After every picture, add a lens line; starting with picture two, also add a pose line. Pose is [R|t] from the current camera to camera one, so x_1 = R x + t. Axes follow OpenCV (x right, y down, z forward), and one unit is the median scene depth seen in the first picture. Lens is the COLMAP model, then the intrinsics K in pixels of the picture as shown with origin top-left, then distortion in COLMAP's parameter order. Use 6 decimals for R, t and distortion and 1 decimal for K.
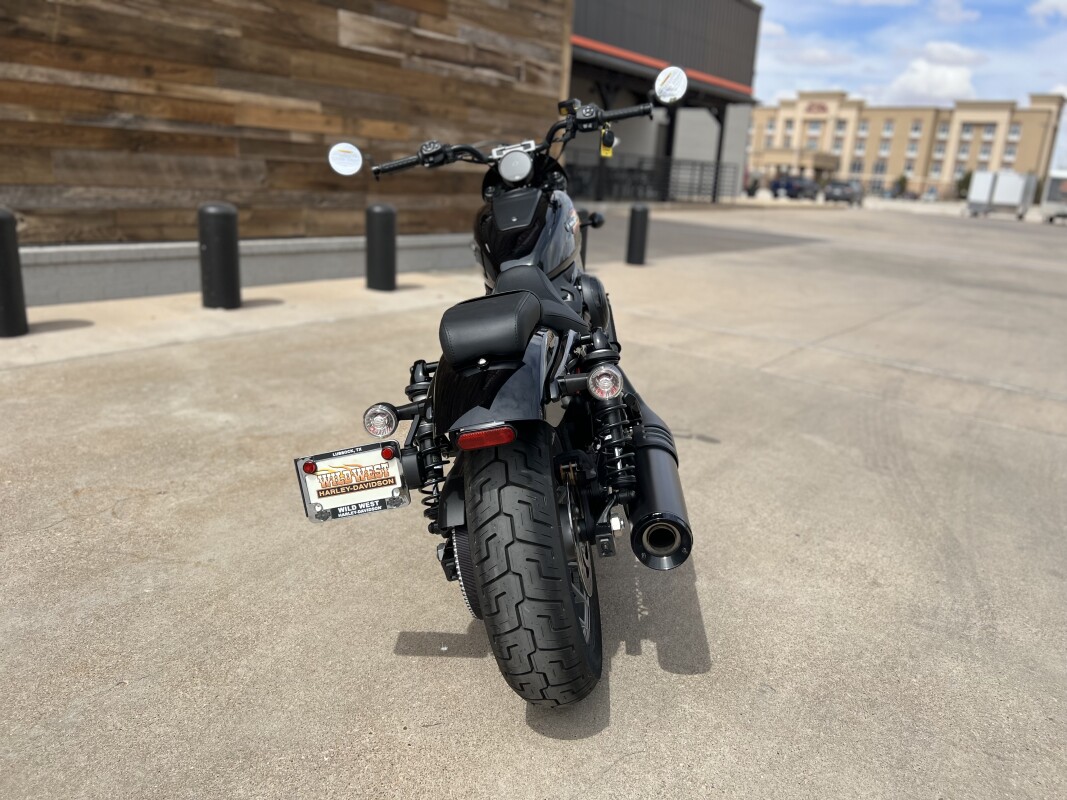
lens RADIAL K [[808.8, 0, 545.7], [0, 808.8, 402.9], [0, 0, 1]] dist [0.046790, -0.048382]
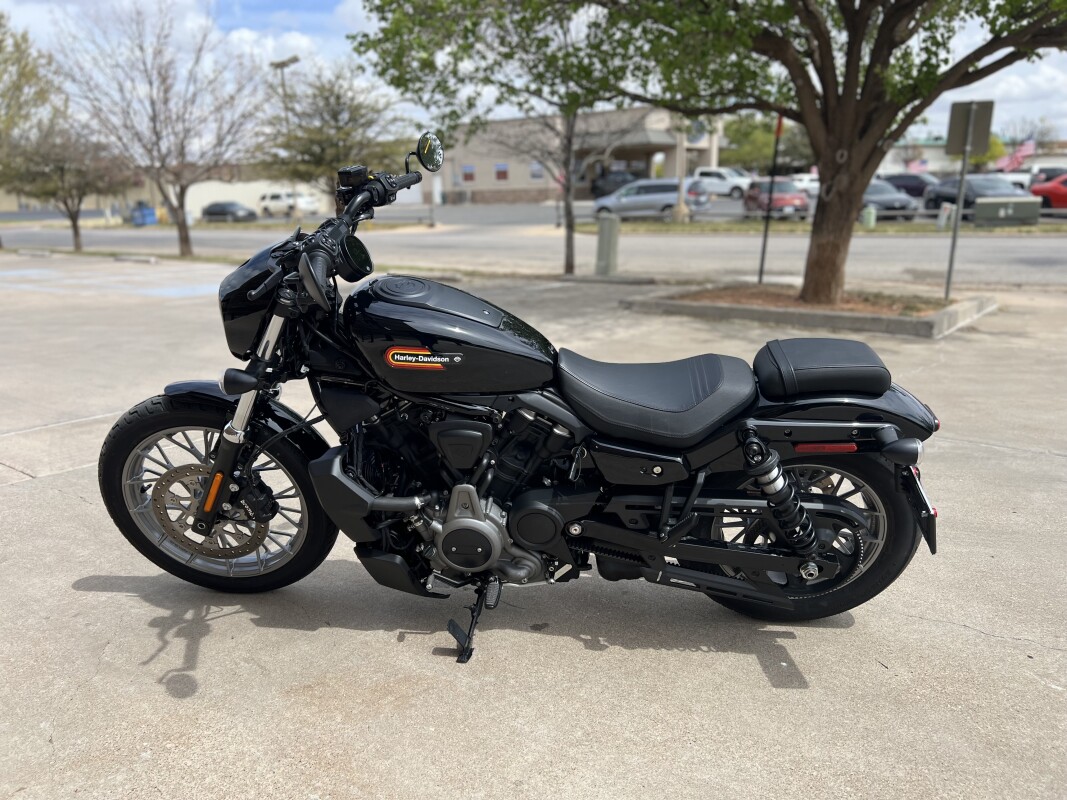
lens RADIAL K [[808.8, 0, 534.0], [0, 808.8, 402.1], [0, 0, 1]] dist [0.046790, -0.048382]
pose [[0.025026, -0.306176, 0.951646, -0.390073], [0.302012, 0.909779, 0.284764, -0.162903], [-0.952976, 0.280282, 0.115237, 0.386902]]
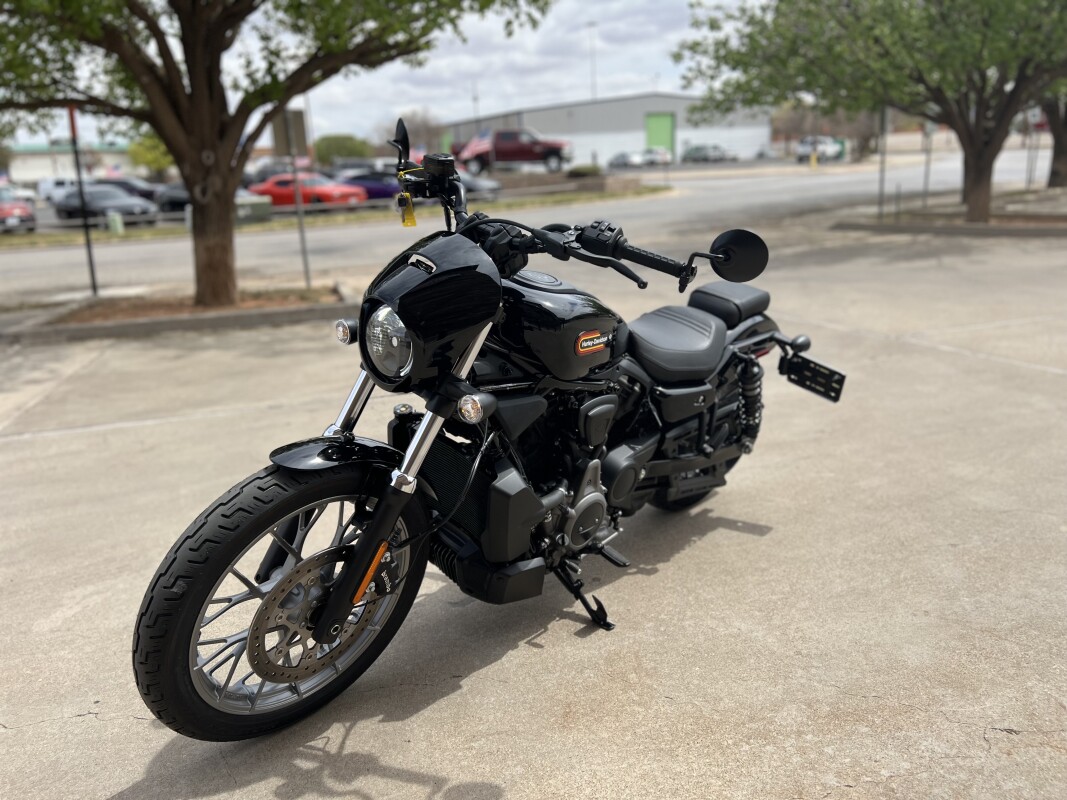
lens RADIAL K [[808.8, 0, 535.1], [0, 808.8, 402.0], [0, 0, 1]] dist [0.046790, -0.048382]
pose [[-0.777053, -0.192458, 0.599290, -0.245806], [0.182403, 0.842401, 0.507040, -0.260510], [-0.602426, 0.503309, -0.619486, 0.727693]]
